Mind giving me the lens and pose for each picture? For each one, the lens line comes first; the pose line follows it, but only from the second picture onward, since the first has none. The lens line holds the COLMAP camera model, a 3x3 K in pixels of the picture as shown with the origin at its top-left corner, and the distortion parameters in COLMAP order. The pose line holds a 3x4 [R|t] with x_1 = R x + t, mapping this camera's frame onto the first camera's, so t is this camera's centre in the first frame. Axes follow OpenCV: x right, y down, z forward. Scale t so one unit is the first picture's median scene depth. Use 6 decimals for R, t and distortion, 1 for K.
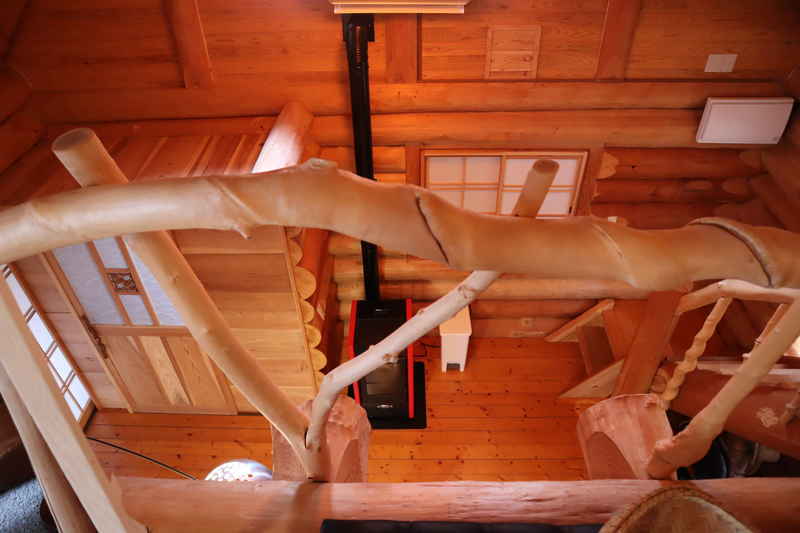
lens RADIAL K [[552.9, 0, 400.0], [0, 552.9, 266.5], [0, 0, 1]] dist [-0.133081, 0.088502]
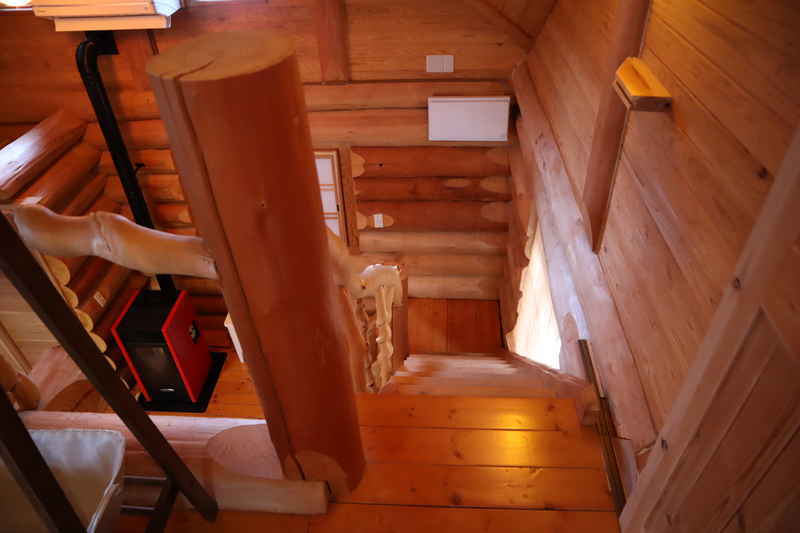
lens RADIAL K [[552.9, 0, 400.0], [0, 552.9, 266.5], [0, 0, 1]] dist [-0.133081, 0.088502]
pose [[0.999433, 0.012123, -0.031408, 0.539350], [-0.012879, 0.999629, -0.023997, 0.037642], [0.031106, 0.024387, 0.999219, -0.056124]]
